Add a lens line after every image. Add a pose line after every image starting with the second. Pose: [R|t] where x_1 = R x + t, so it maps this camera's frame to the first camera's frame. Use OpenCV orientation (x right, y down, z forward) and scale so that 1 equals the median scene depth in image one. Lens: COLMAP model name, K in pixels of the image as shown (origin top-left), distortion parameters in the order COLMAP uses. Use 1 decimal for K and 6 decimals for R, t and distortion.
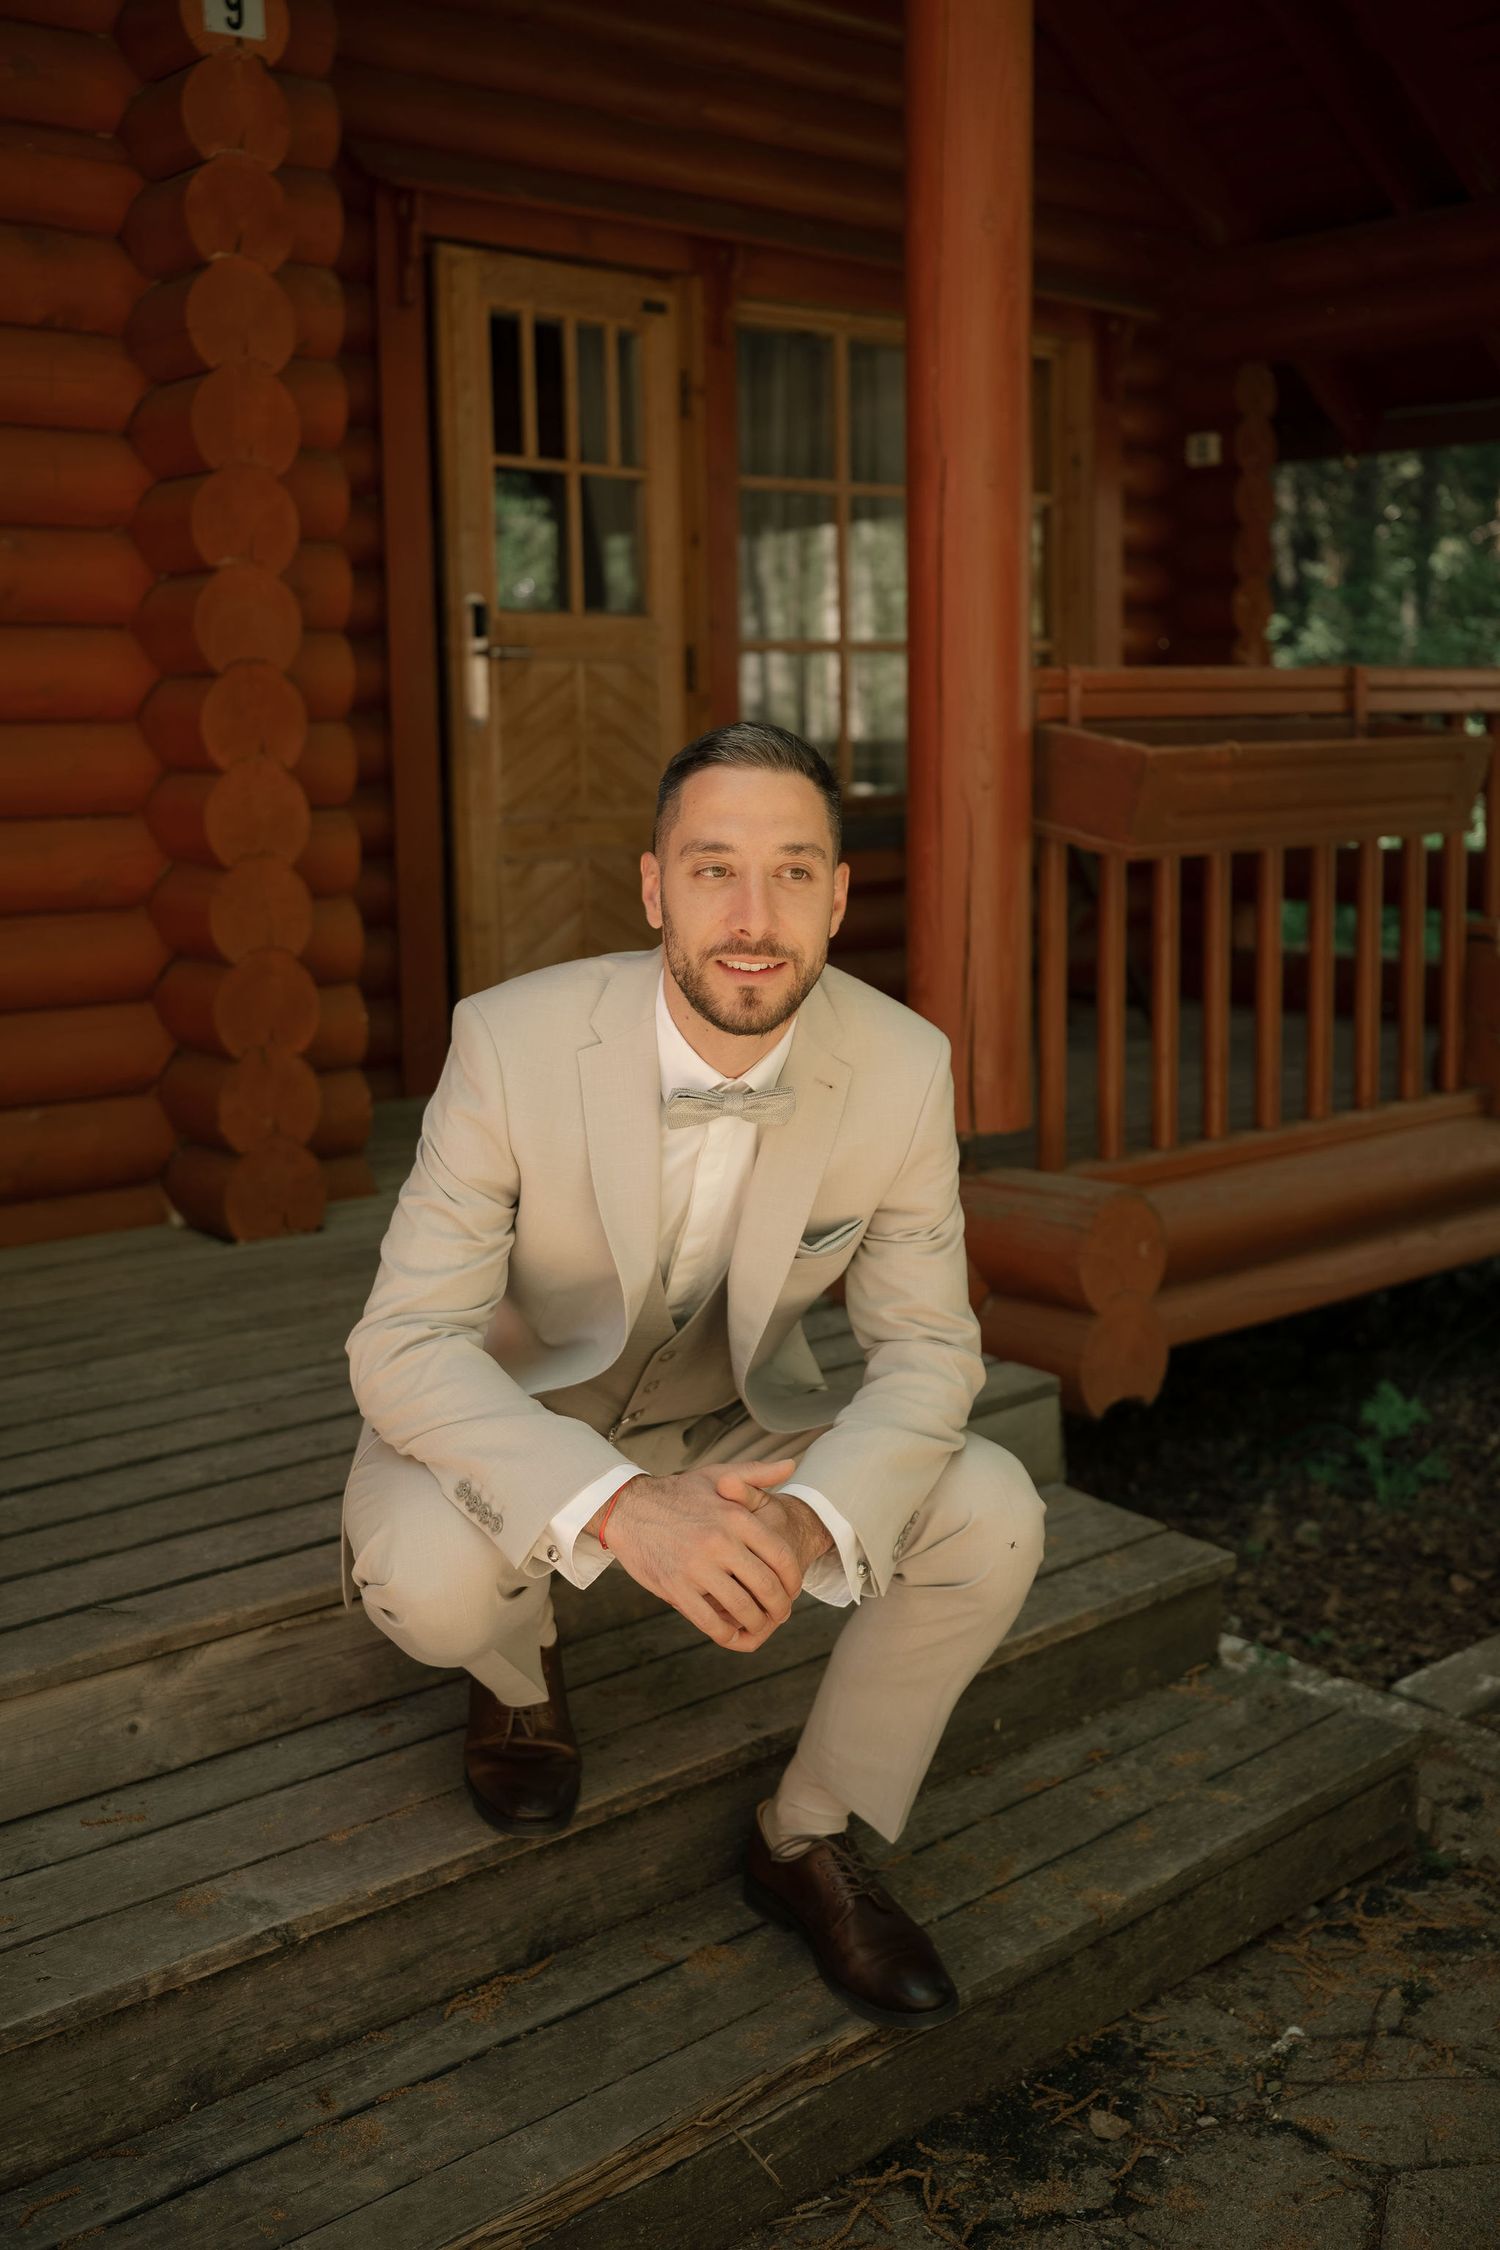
lens RADIAL K [[2234.3, 0, 745.5], [0, 2234.3, 881.9], [0, 0, 1]] dist [0.016162, 0.007360]
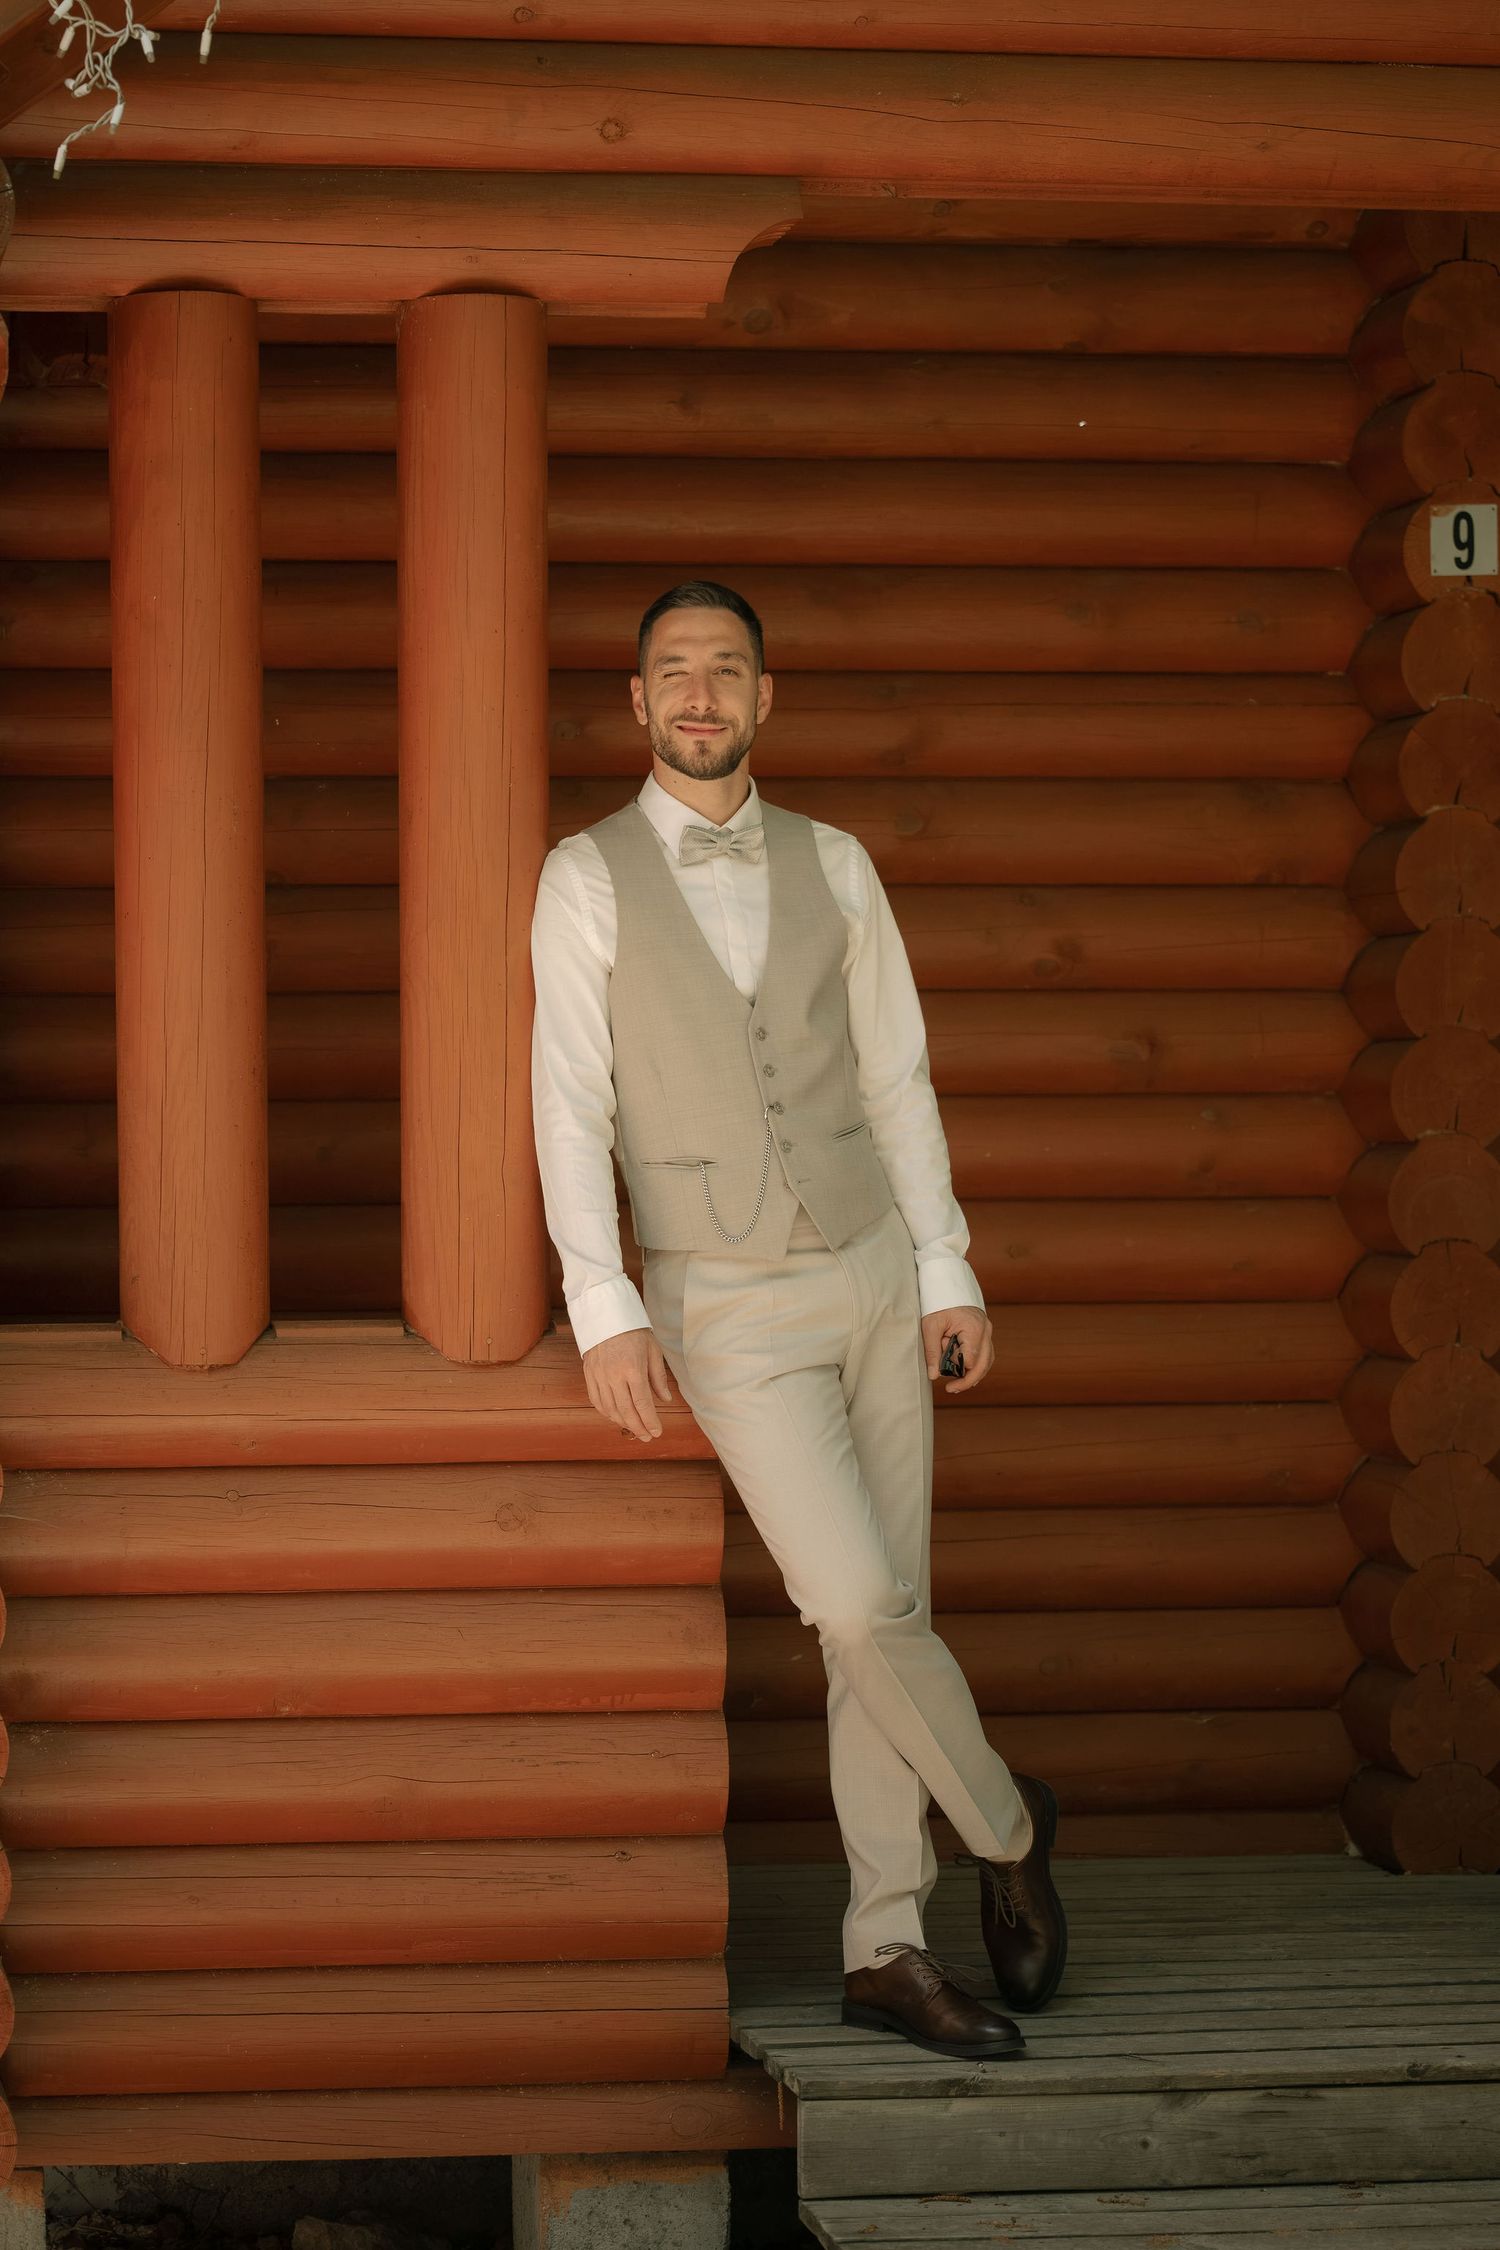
lens RADIAL K [[4760.6, 0, 750.0], [0, 4760.6, 1125.0], [0, 0, 1]] dist [-0.004720, -0.152507]
pose [[0.879279, 0.015397, -0.476058, 0.695178], [-0.054467, 0.996171, -0.068380, 0.004546], [0.473182, 0.086055, 0.876751, -1.305054]]
